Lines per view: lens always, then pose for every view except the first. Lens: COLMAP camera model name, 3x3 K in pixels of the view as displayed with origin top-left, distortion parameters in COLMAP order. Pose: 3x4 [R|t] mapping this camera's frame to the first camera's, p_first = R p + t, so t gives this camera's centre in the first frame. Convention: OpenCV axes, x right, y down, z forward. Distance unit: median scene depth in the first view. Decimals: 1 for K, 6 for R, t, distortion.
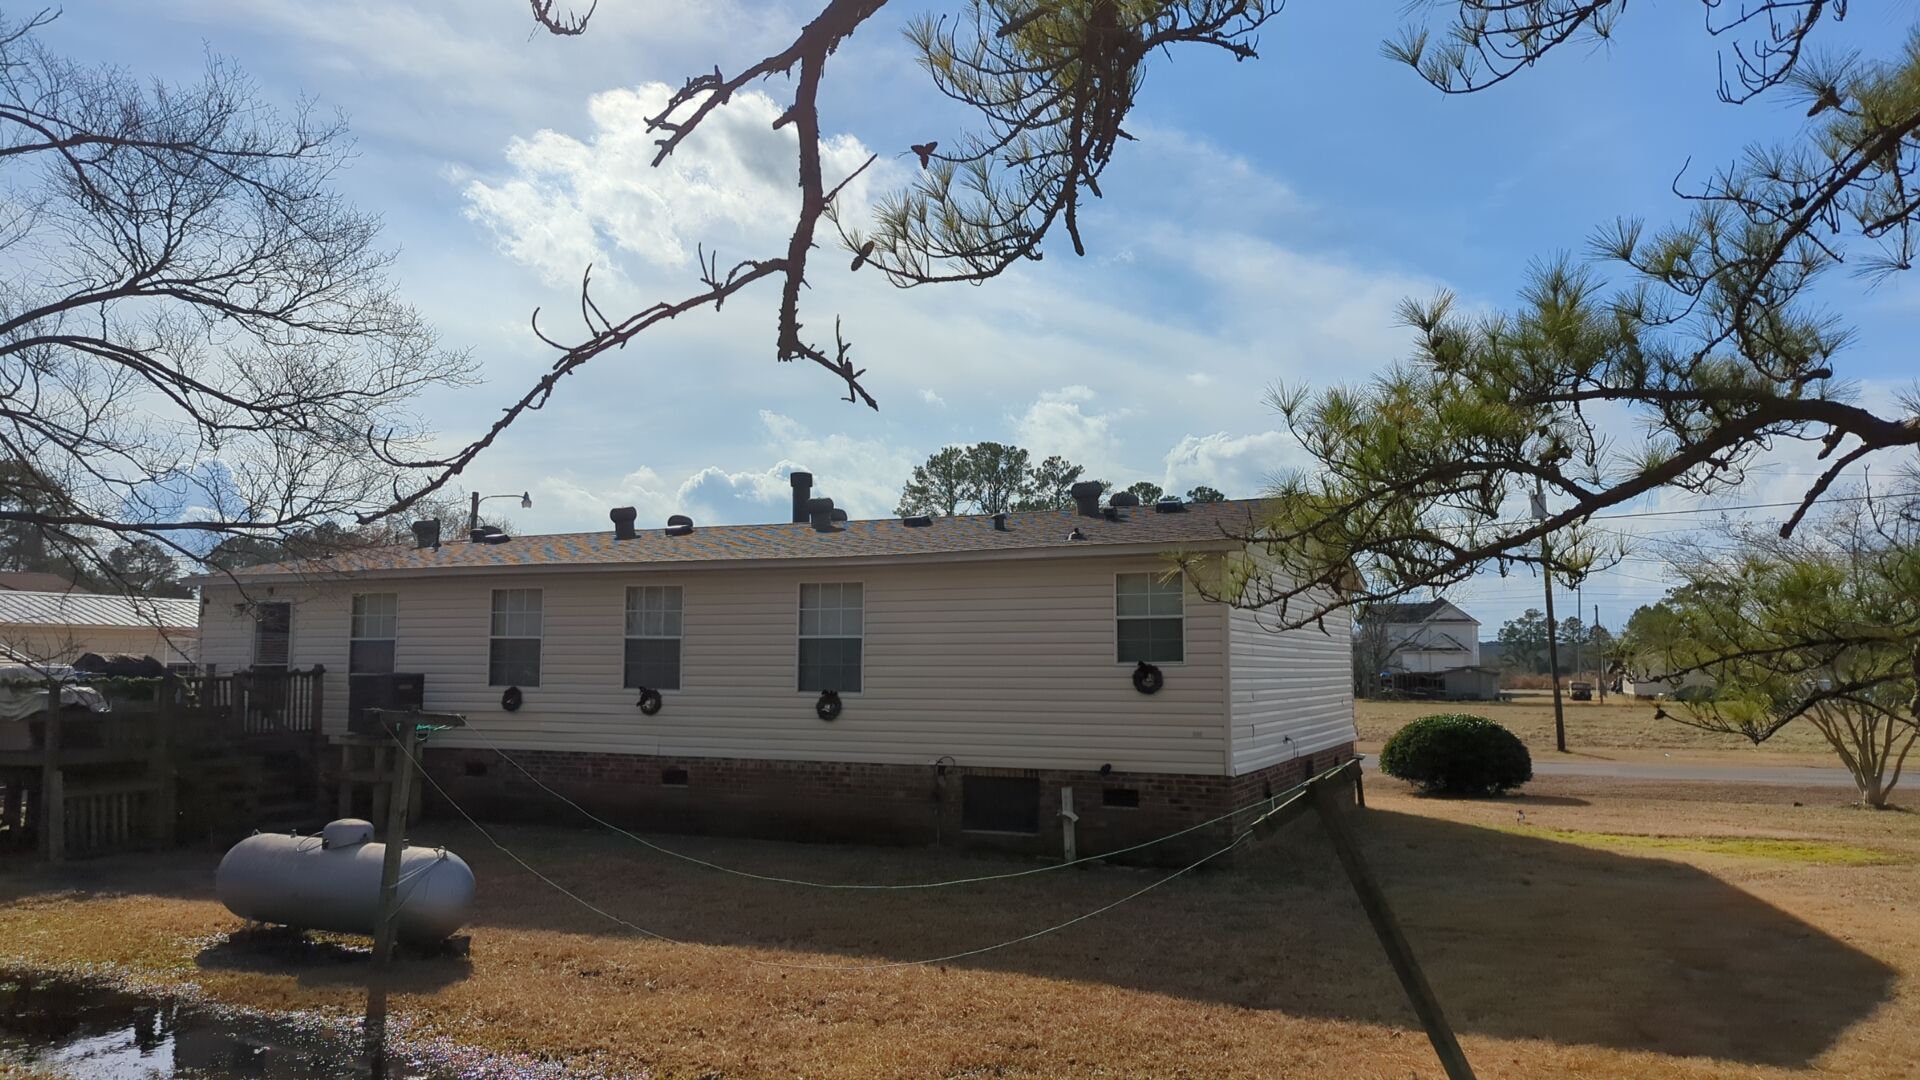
lens RADIAL K [[1456.5, 0, 848.4], [0, 1456.5, 543.1], [0, 0, 1]] dist [0.093426, -0.181285]
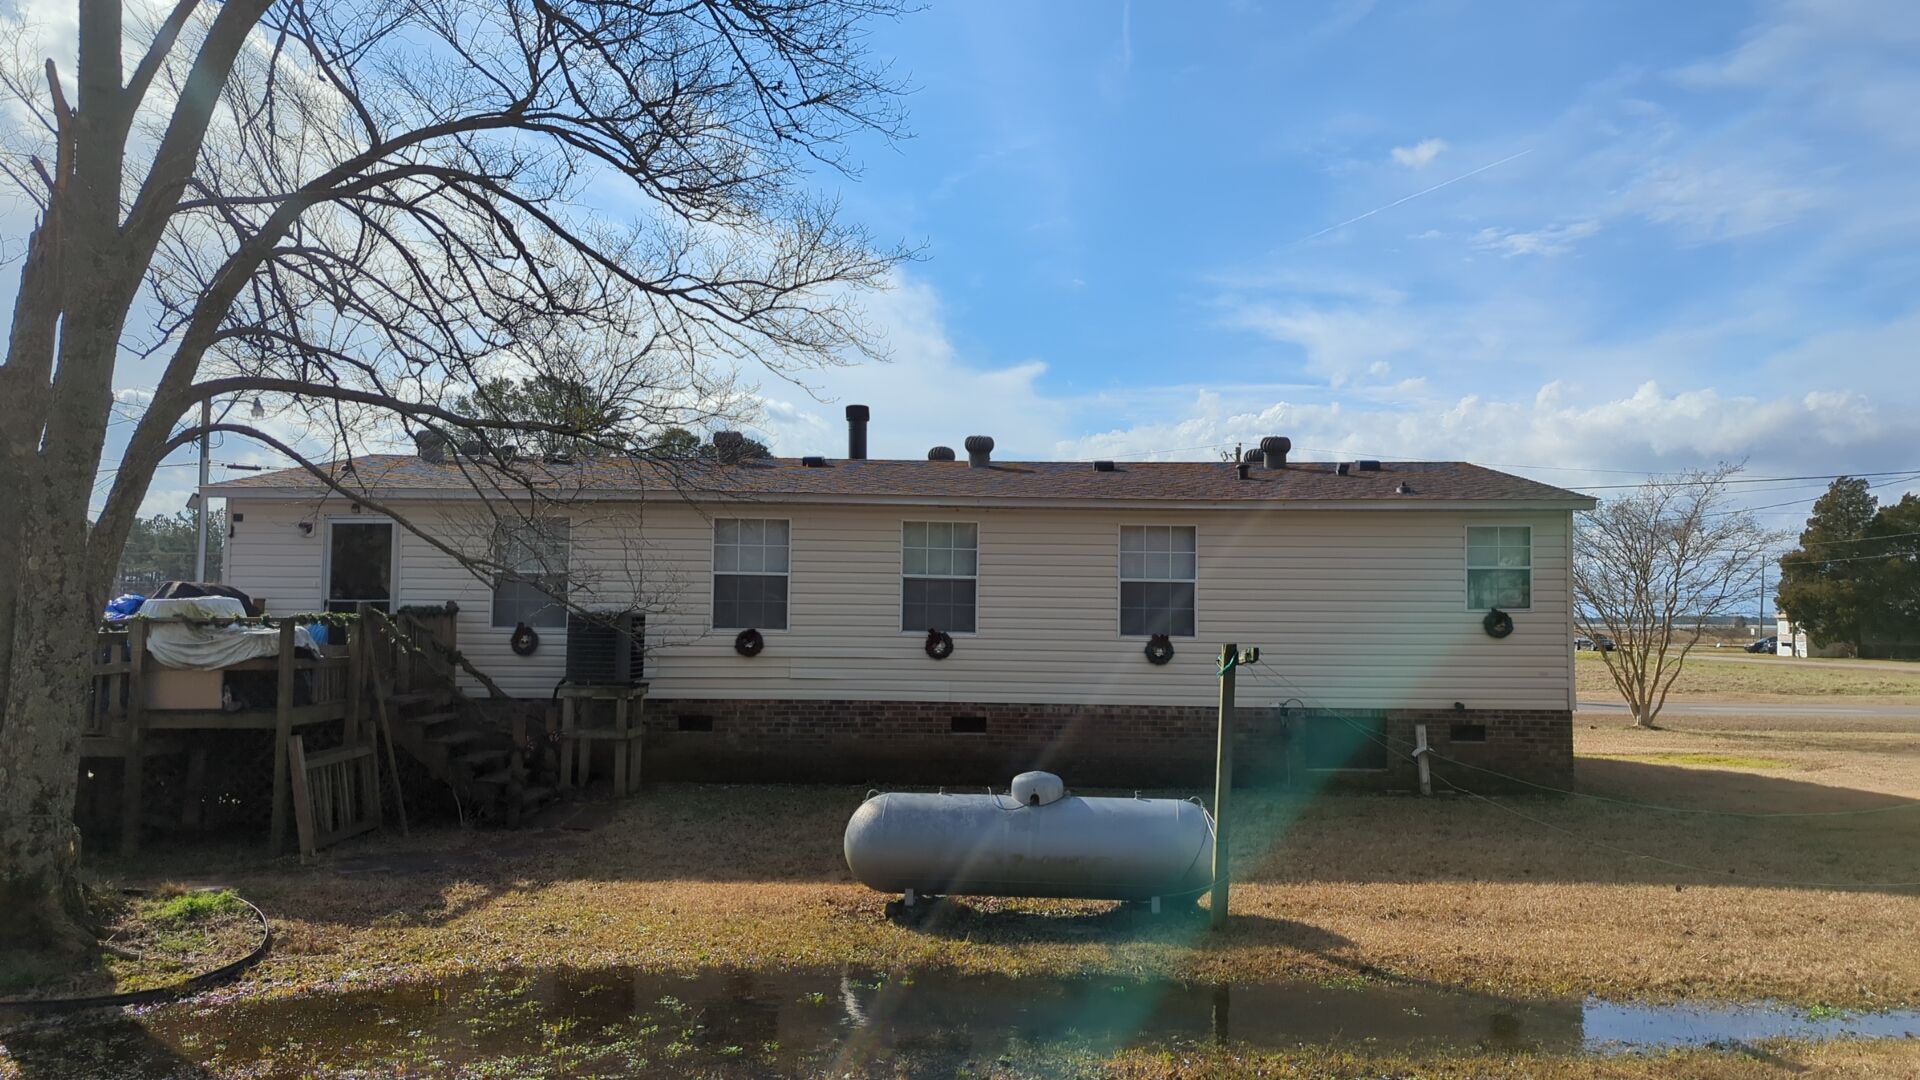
lens RADIAL K [[1473.6, 0, 960.0], [0, 1473.6, 540.0], [0, 0, 1]] dist [0.033338, -0.002822]
pose [[0.906380, 0.030513, 0.421359, -0.552876], [-0.044188, 0.998765, 0.022725, 0.020109], [-0.420145, -0.039217, 0.906609, 0.149945]]
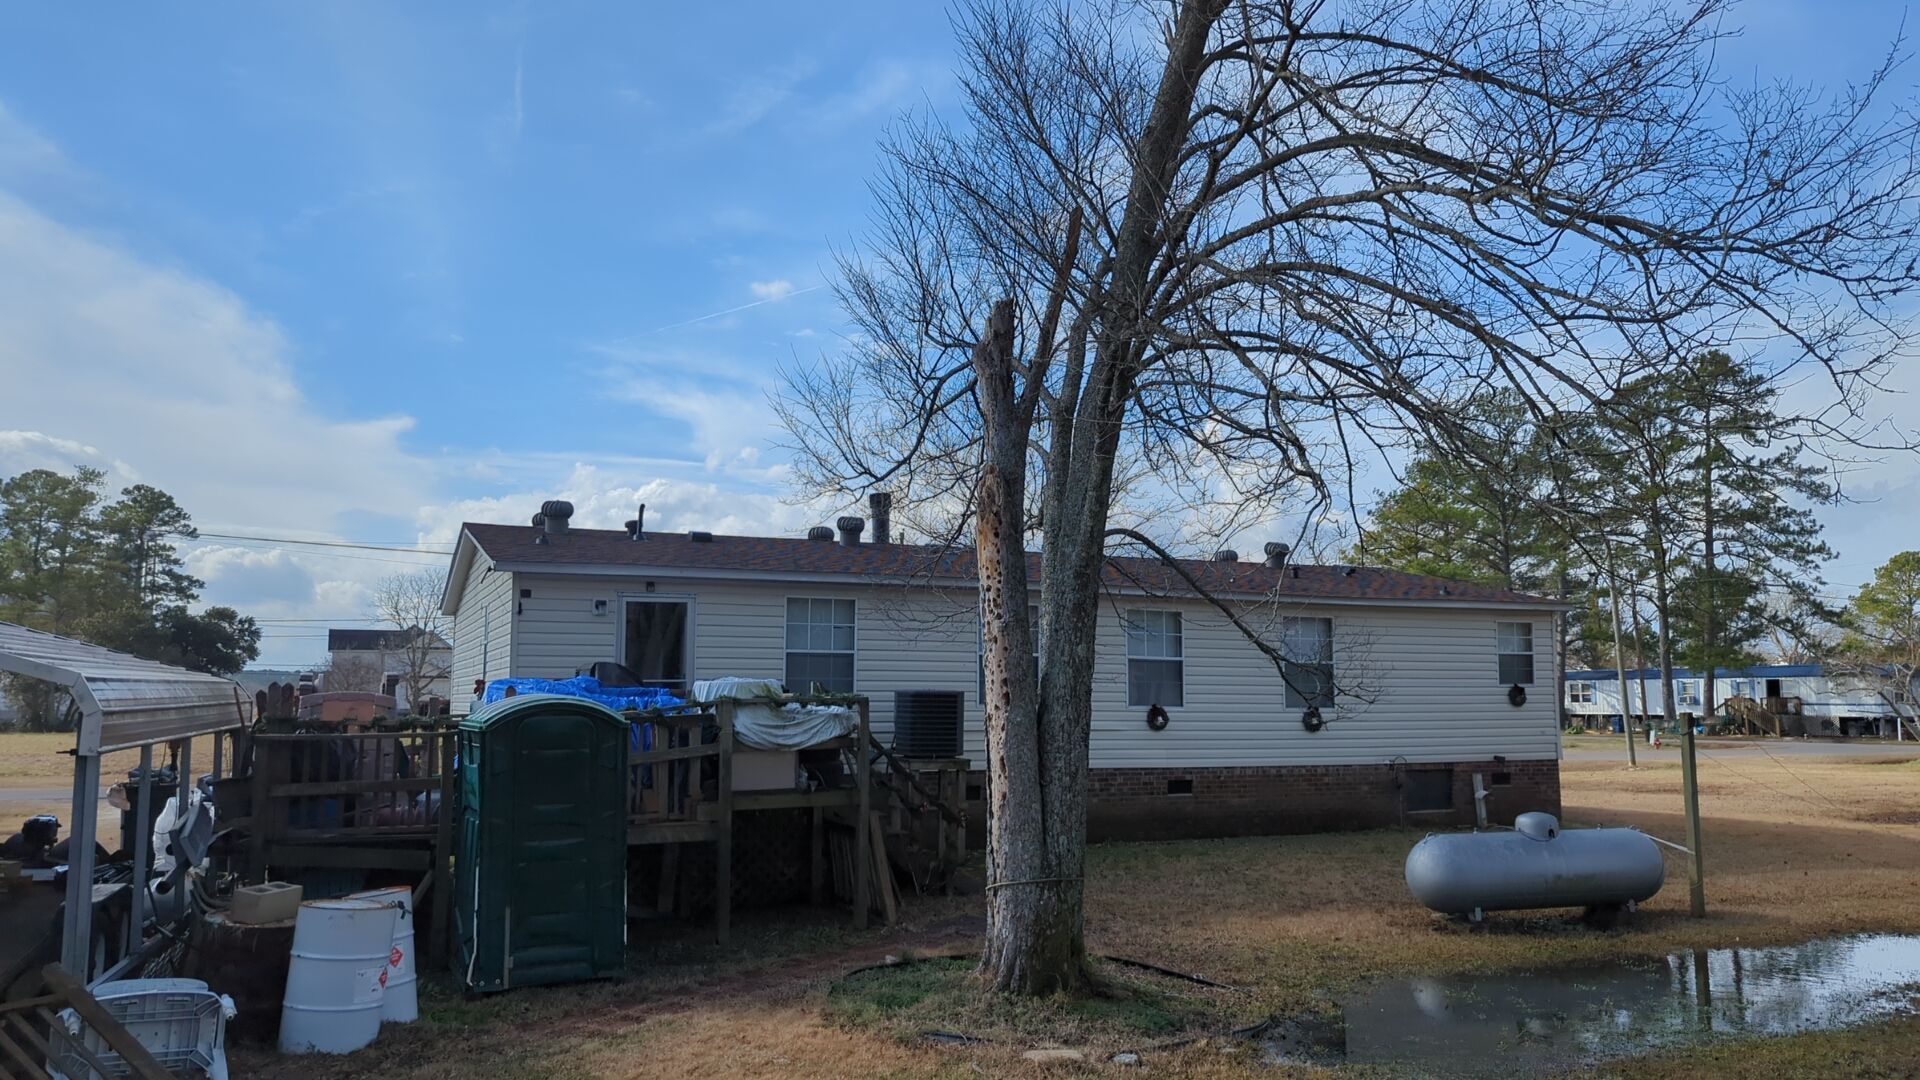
lens RADIAL K [[1482.9, 0, 960.0], [0, 1482.9, 540.0], [0, 0, 1]] dist [-0.010367, -0.003578]
pose [[0.601460, 0.085024, 0.794366, -1.160604], [-0.070584, 0.996088, -0.053173, 0.049132], [-0.795779, -0.024088, 0.605108, 0.487099]]
